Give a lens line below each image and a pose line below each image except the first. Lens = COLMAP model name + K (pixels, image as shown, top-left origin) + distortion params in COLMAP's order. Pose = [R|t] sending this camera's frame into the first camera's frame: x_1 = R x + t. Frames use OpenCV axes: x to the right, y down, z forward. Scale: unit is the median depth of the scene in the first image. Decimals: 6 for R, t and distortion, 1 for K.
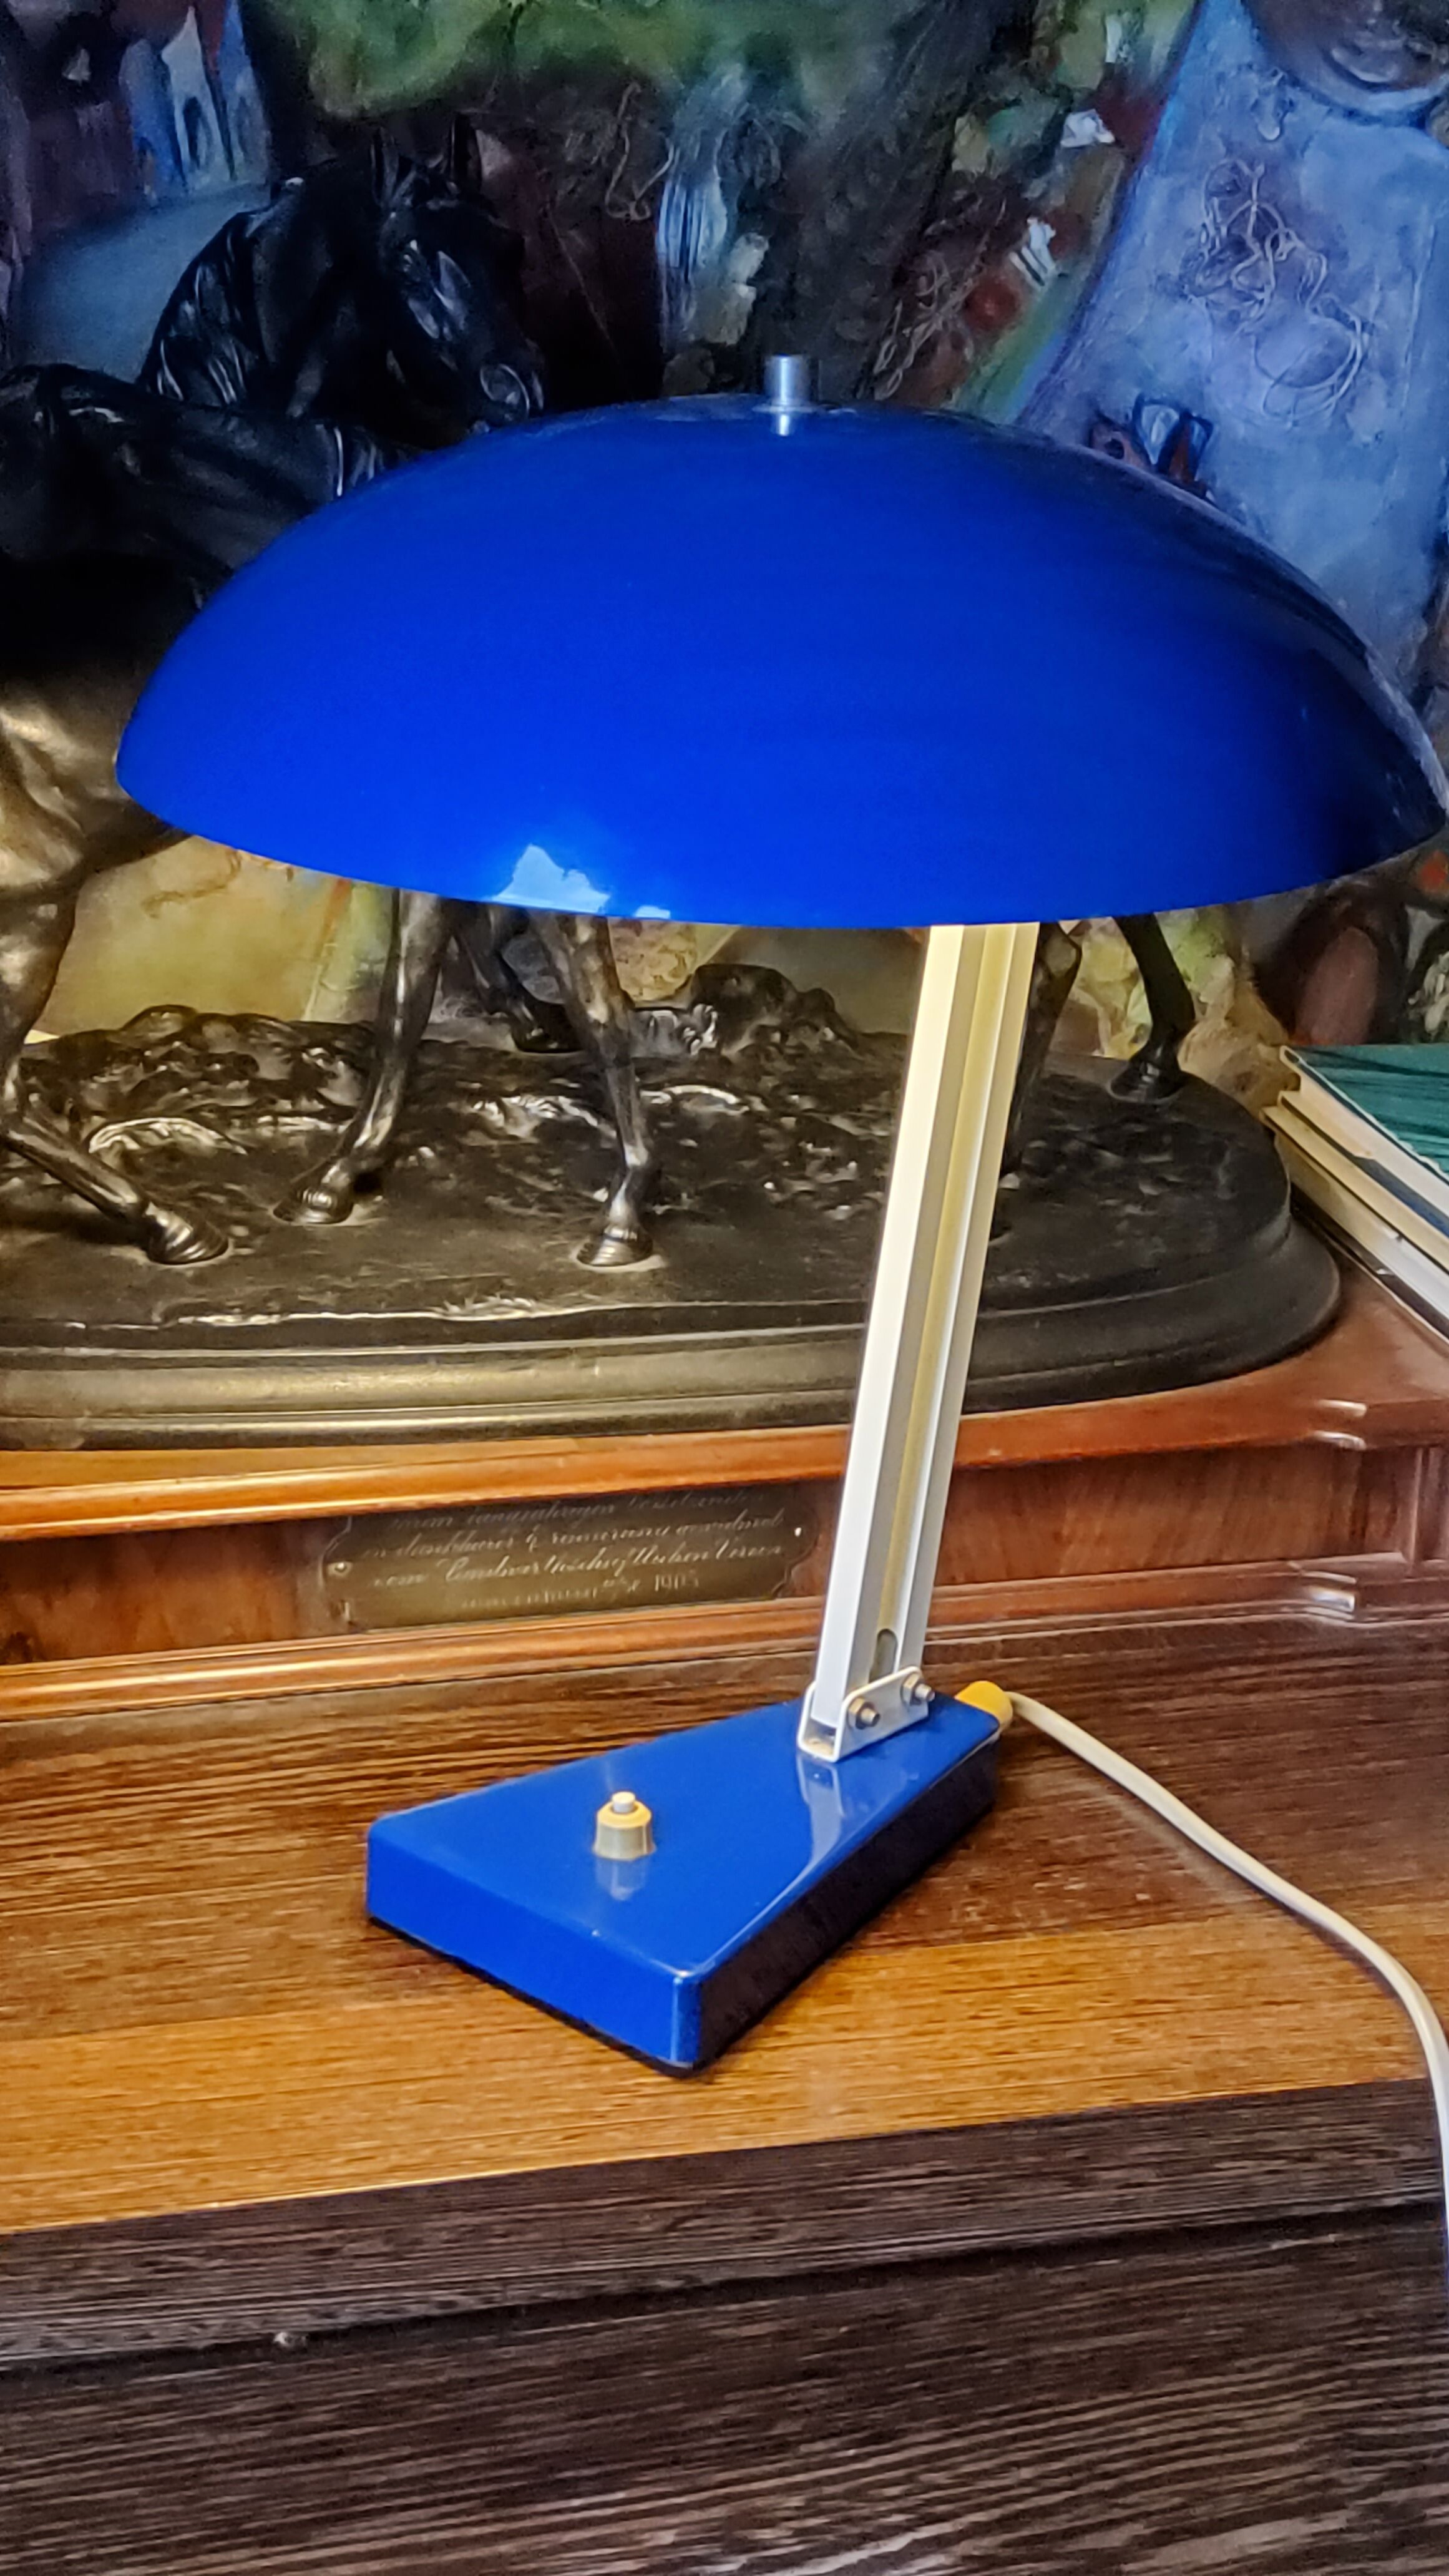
lens RADIAL K [[3850.6, 0, 728.5], [0, 3850.6, 1297.9], [0, 0, 1]] dist [0.077498, 0.000000]
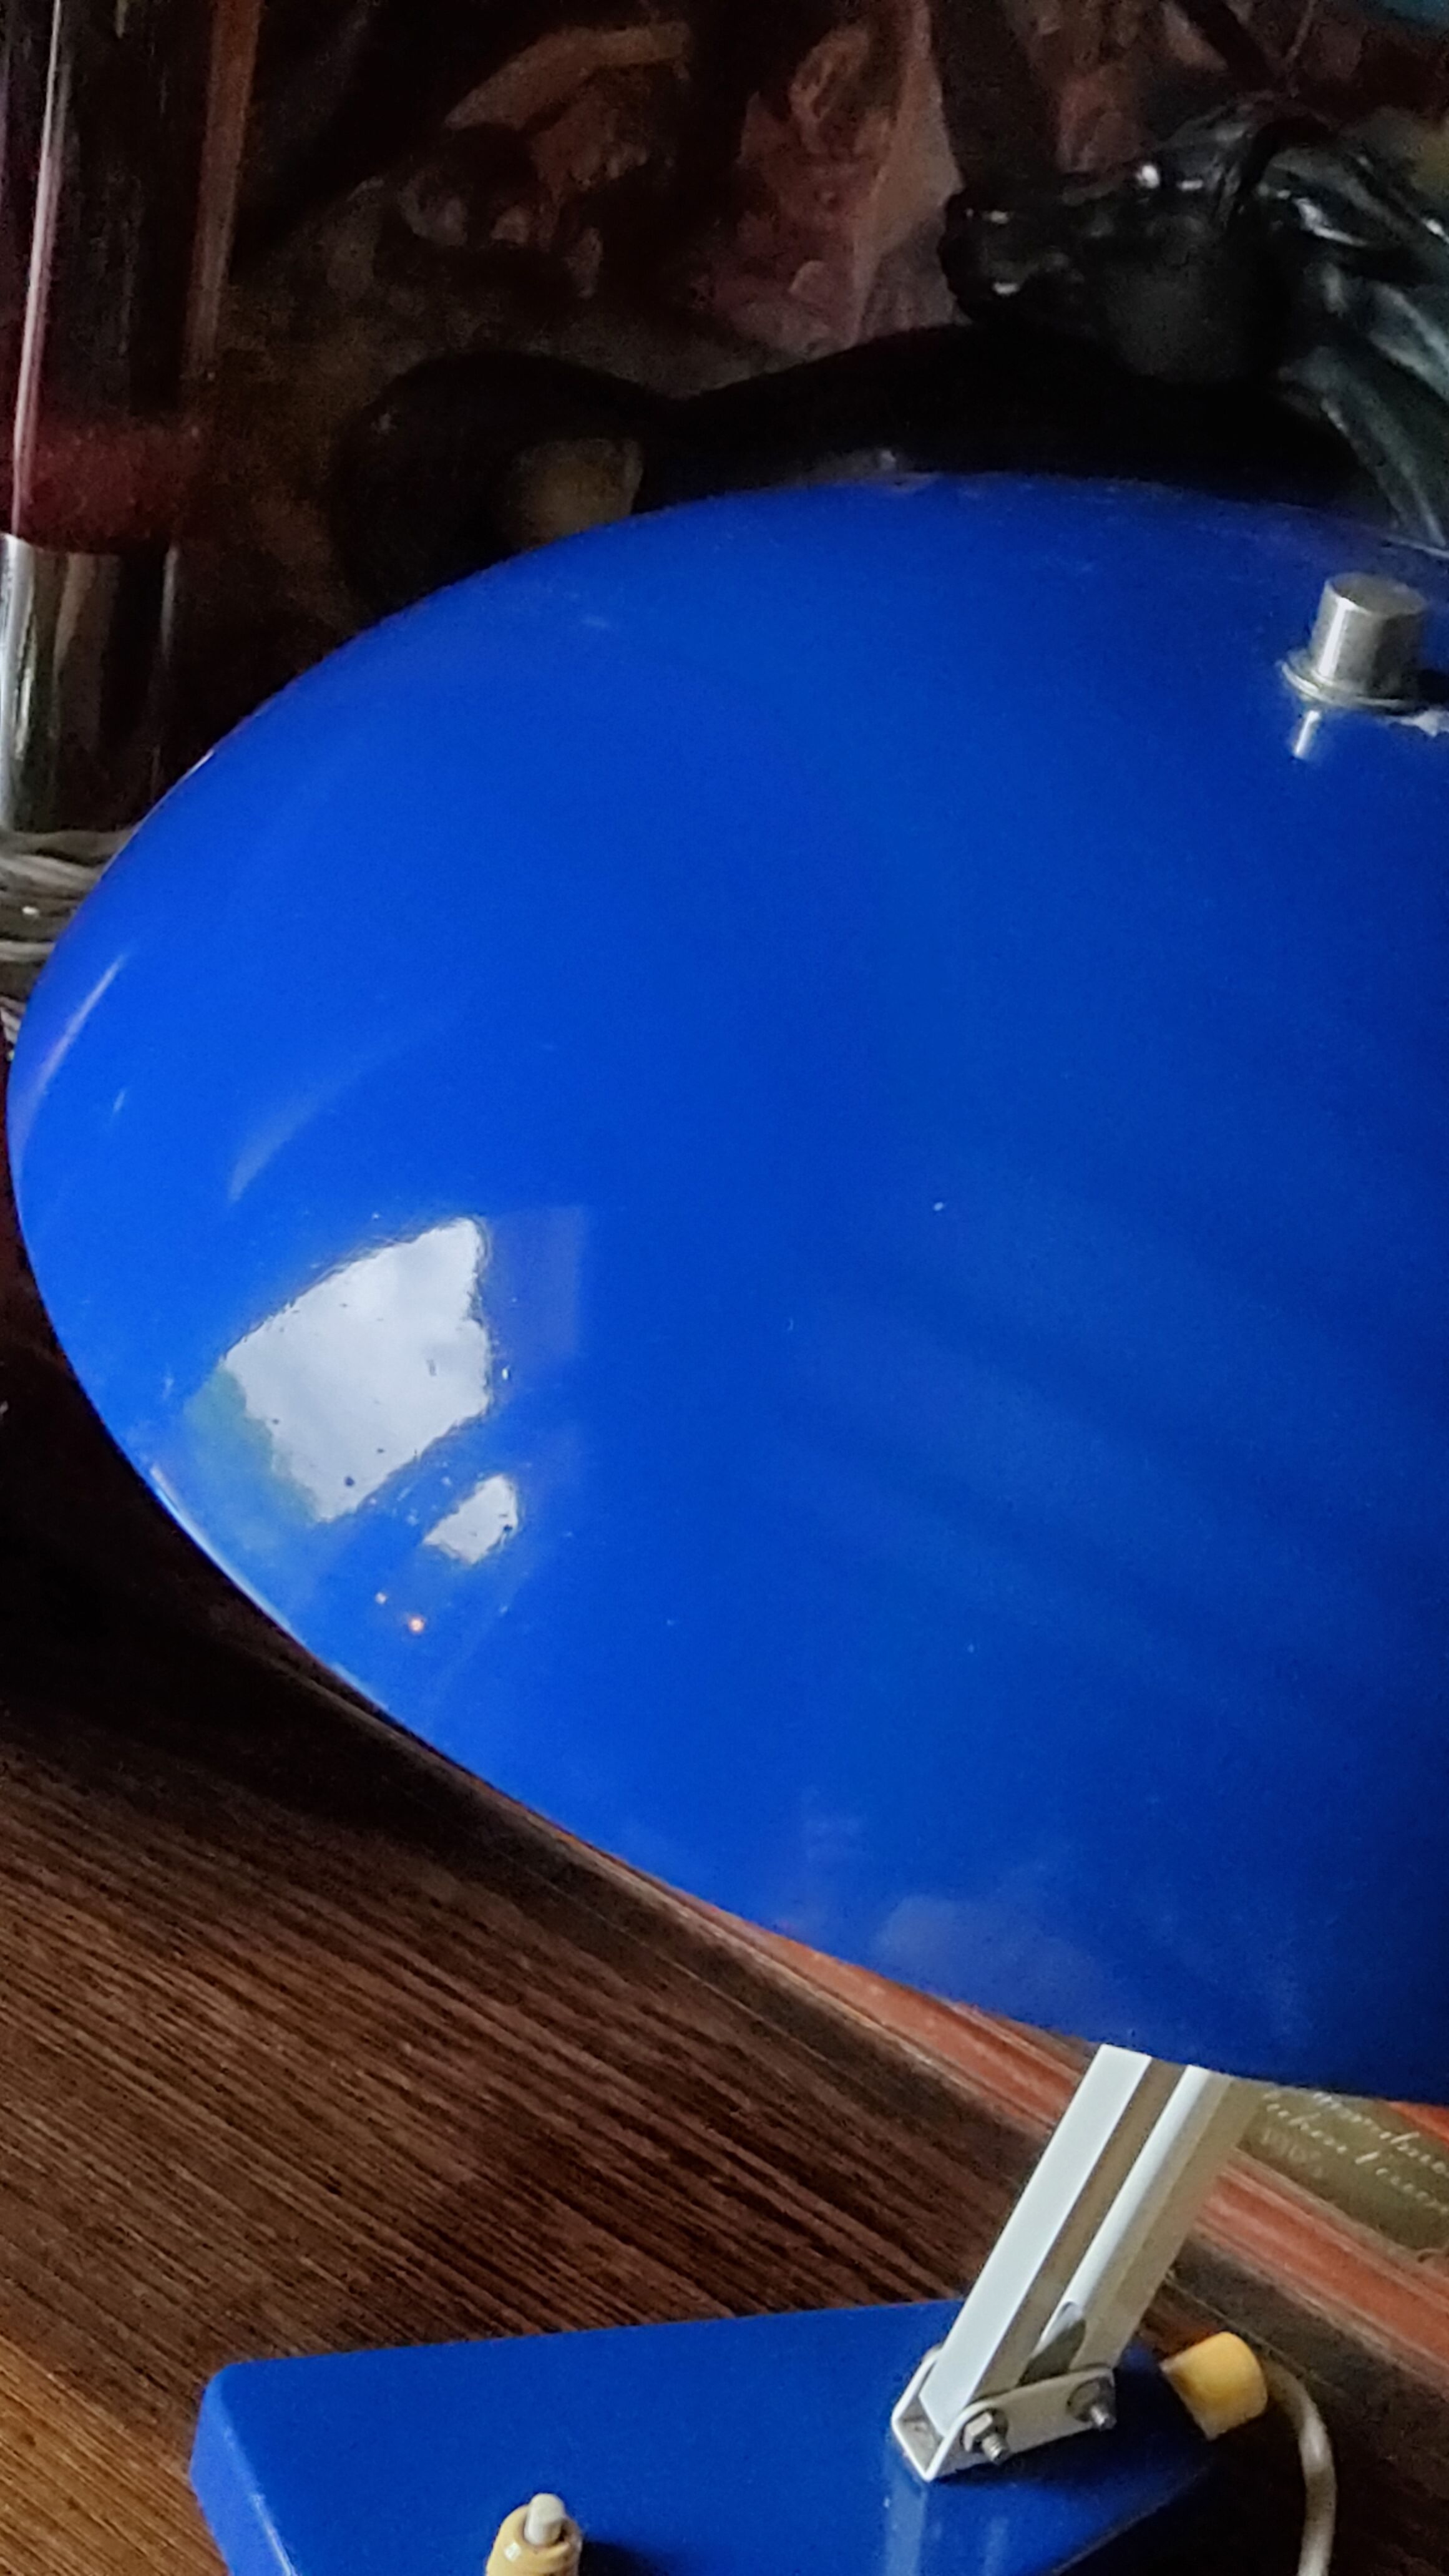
lens RADIAL K [[3850.6, 0, 718.5], [0, 3850.6, 1282.8], [0, 0, 1]] dist [0.077498, 0.000000]
pose [[0.666501, 0.509444, -0.544283, 0.214992], [-0.400367, 0.860468, 0.315122, -0.234295], [0.628875, 0.007884, 0.777467, 0.424954]]
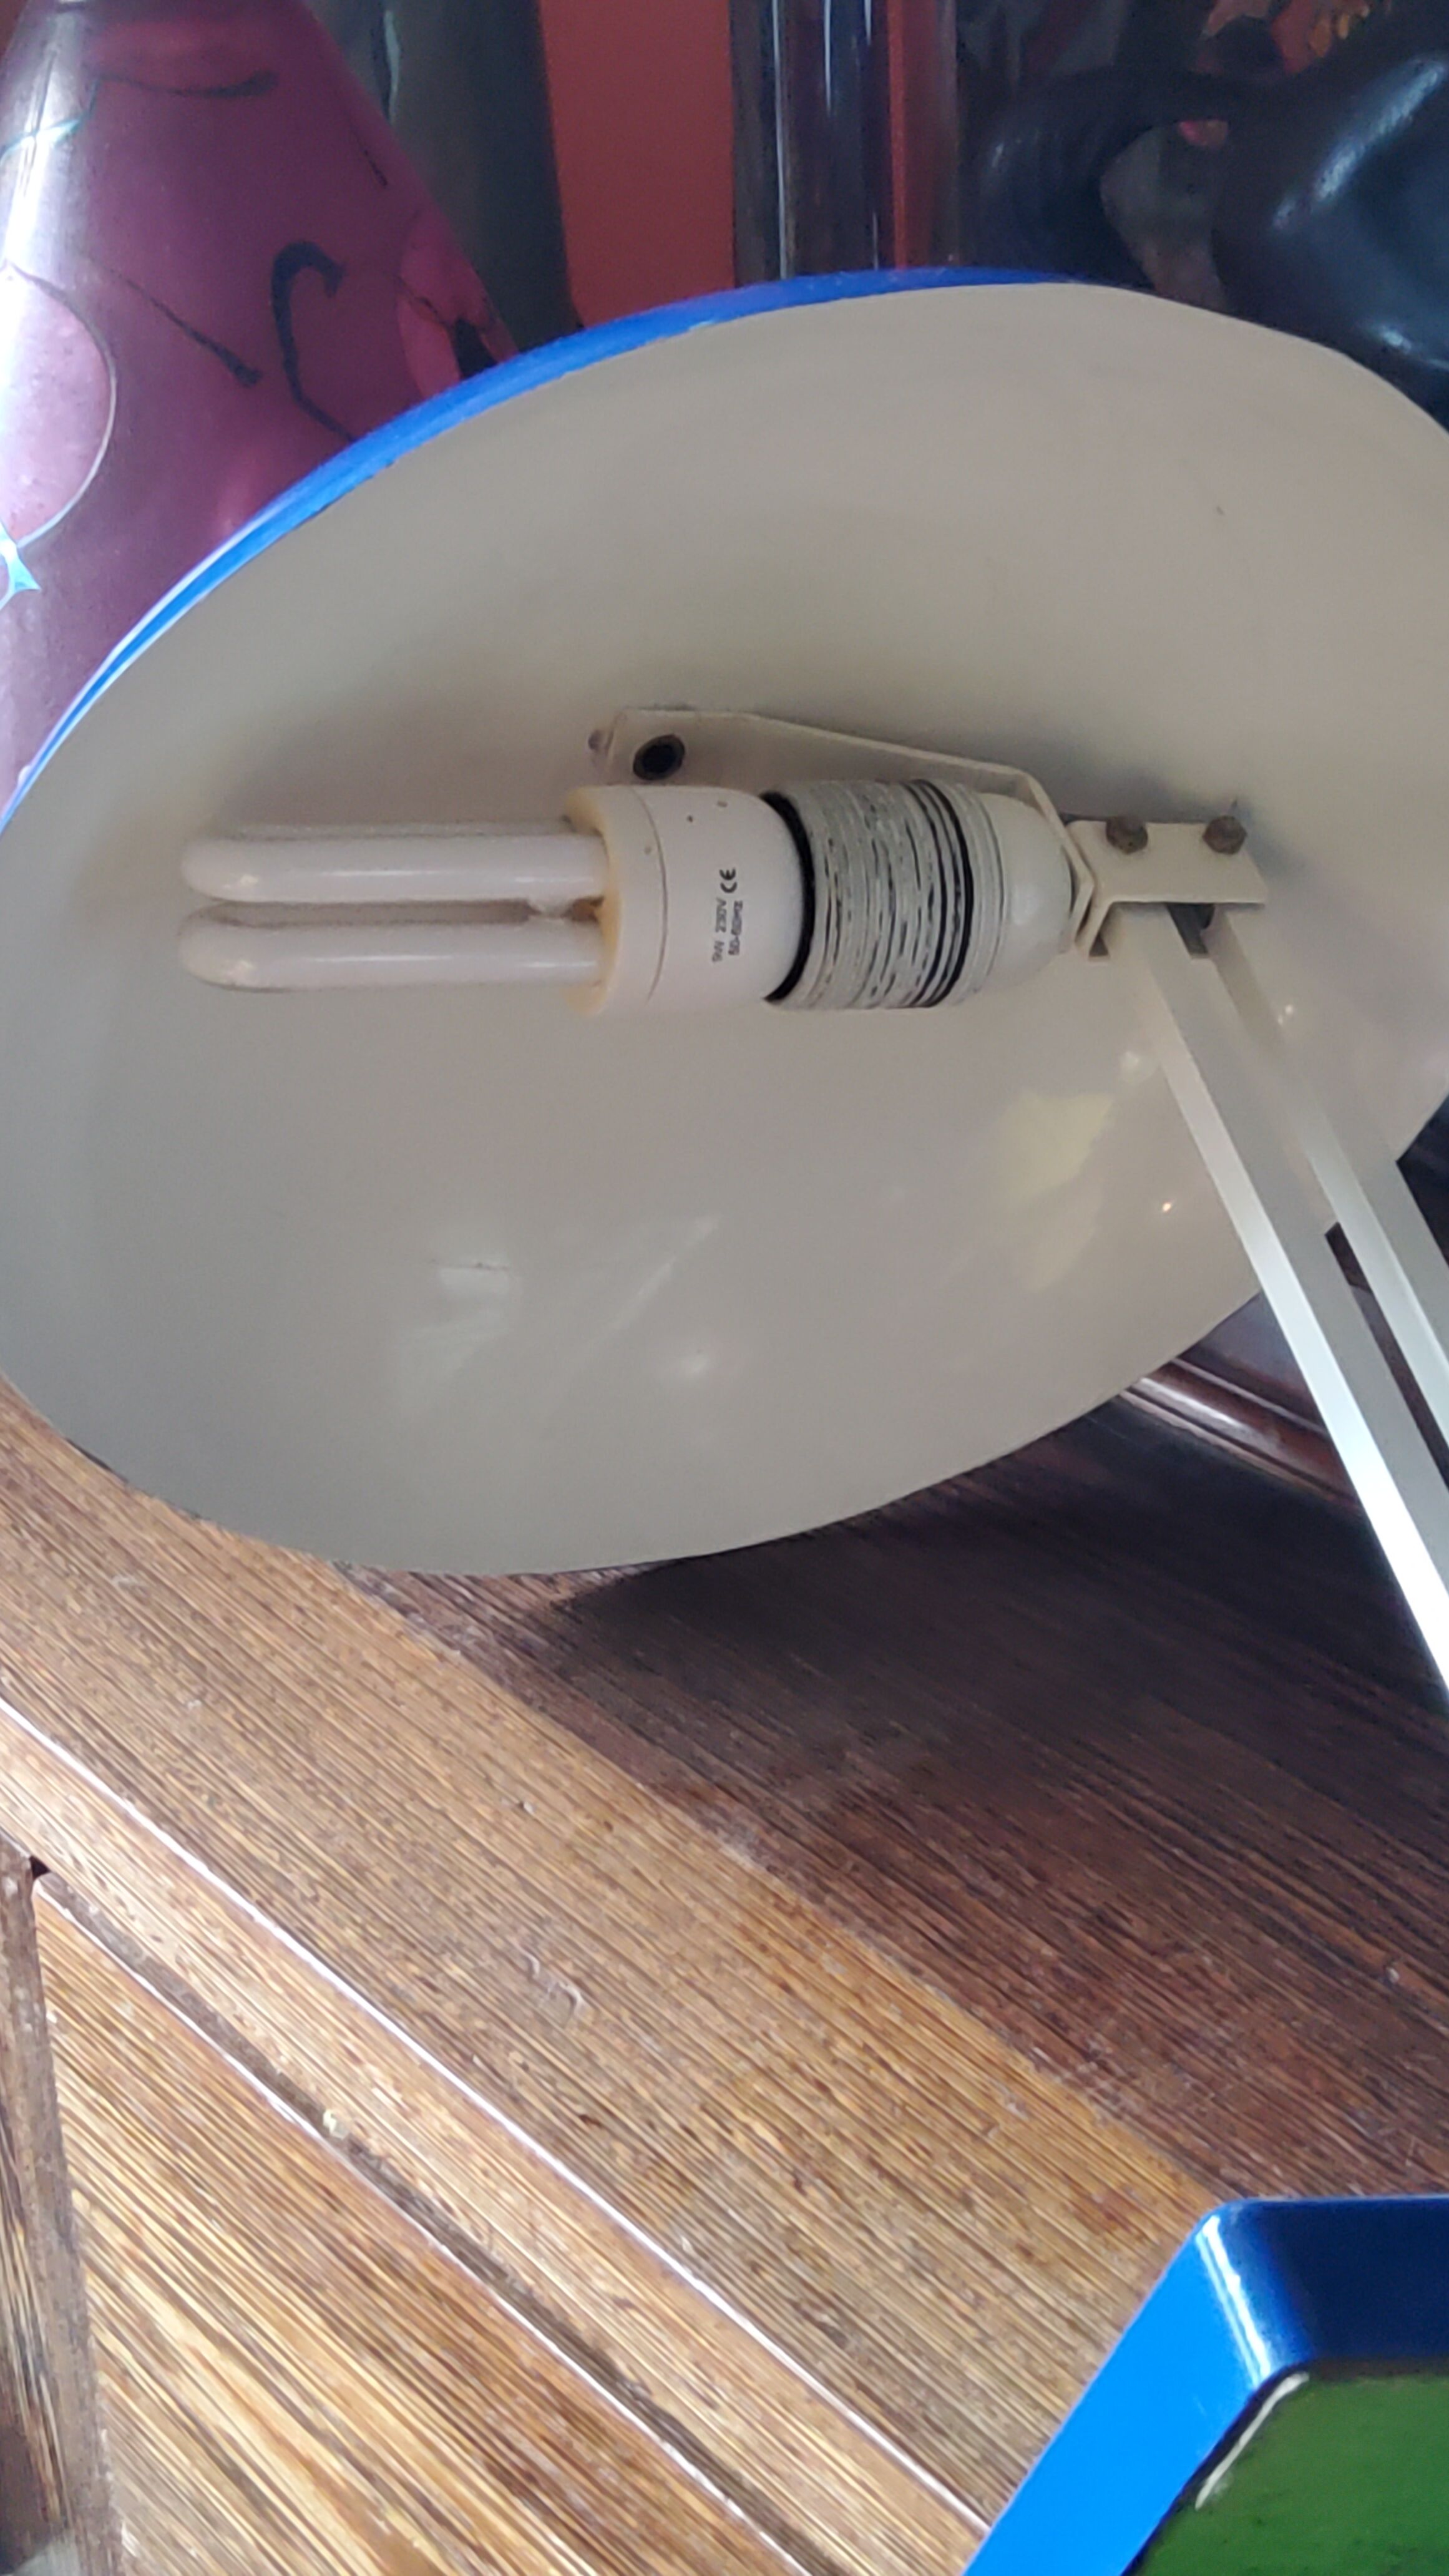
lens RADIAL K [[3850.6, 0, 720.4], [0, 3850.6, 1254.3], [0, 0, 1]] dist [0.077498, 0.000000]
pose [[0.426945, 0.380736, -0.820218, 0.419882], [-0.252557, 0.921154, 0.296126, -0.133525], [0.868293, 0.080722, 0.489439, 0.517505]]
